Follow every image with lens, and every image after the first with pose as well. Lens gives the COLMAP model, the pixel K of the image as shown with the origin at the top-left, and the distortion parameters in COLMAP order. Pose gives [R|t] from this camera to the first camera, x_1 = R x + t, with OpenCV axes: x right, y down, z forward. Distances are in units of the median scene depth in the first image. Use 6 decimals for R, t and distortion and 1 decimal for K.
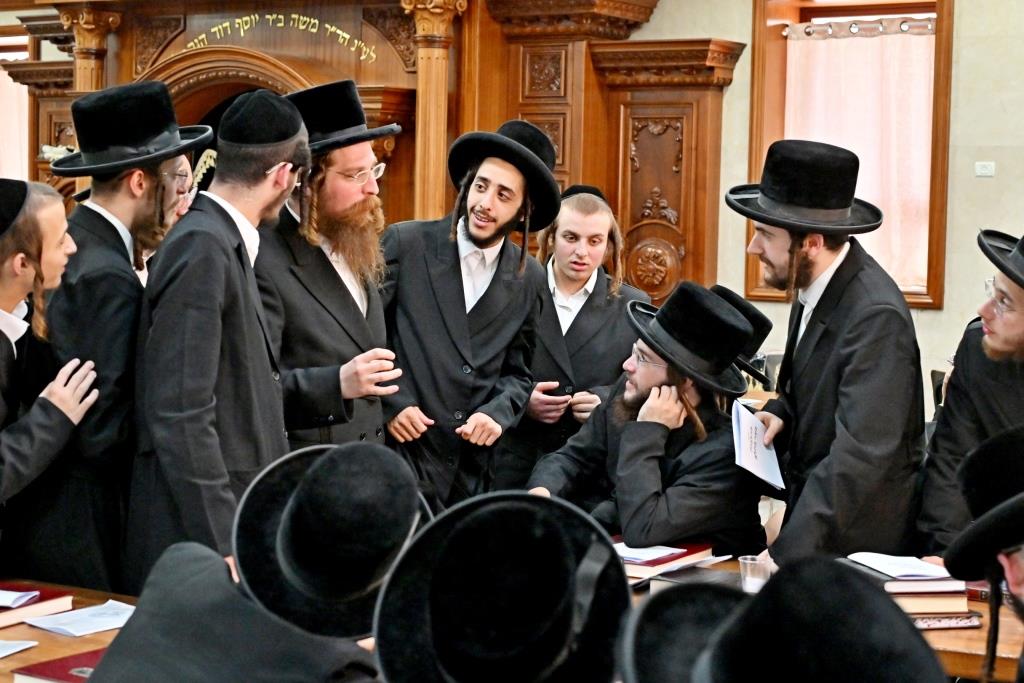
lens RADIAL K [[2016.4, 0, 512.0], [0, 2016.4, 341.5], [0, 0, 1]] dist [-0.023713, -0.089548]
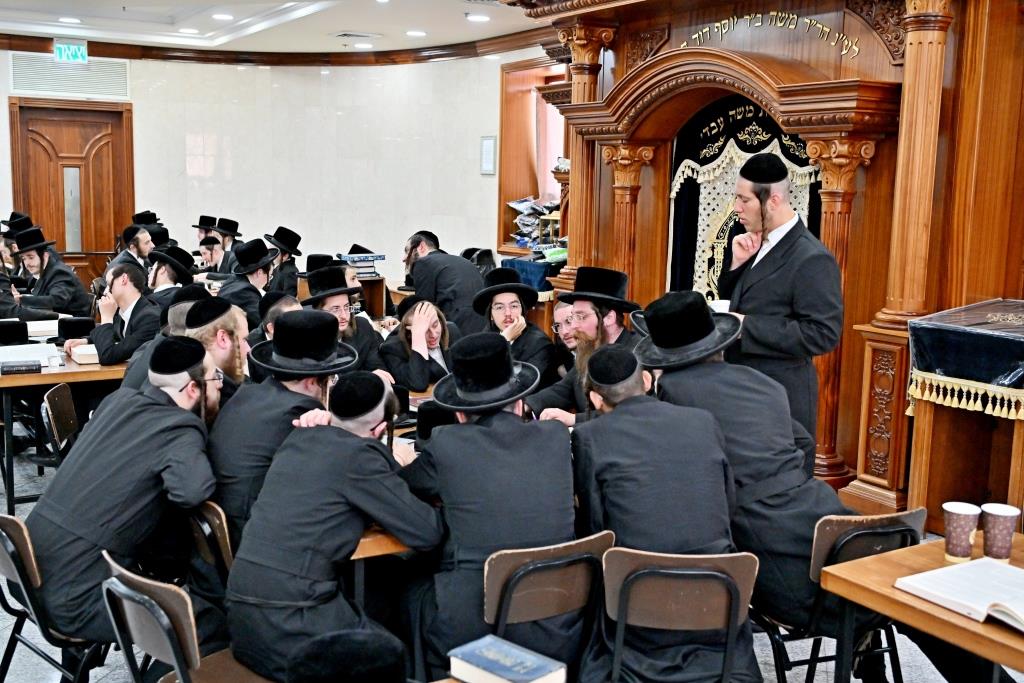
lens RADIAL K [[1101.8, 0, 512.0], [0, 1101.8, 341.5], [0, 0, 1]] dist [0.015815, 0.015504]
pose [[0.916031, 0.052714, -0.397628, -0.007557], [-0.025704, 0.997004, 0.072959, -0.046096], [0.400282, -0.056612, 0.914642, 0.494146]]
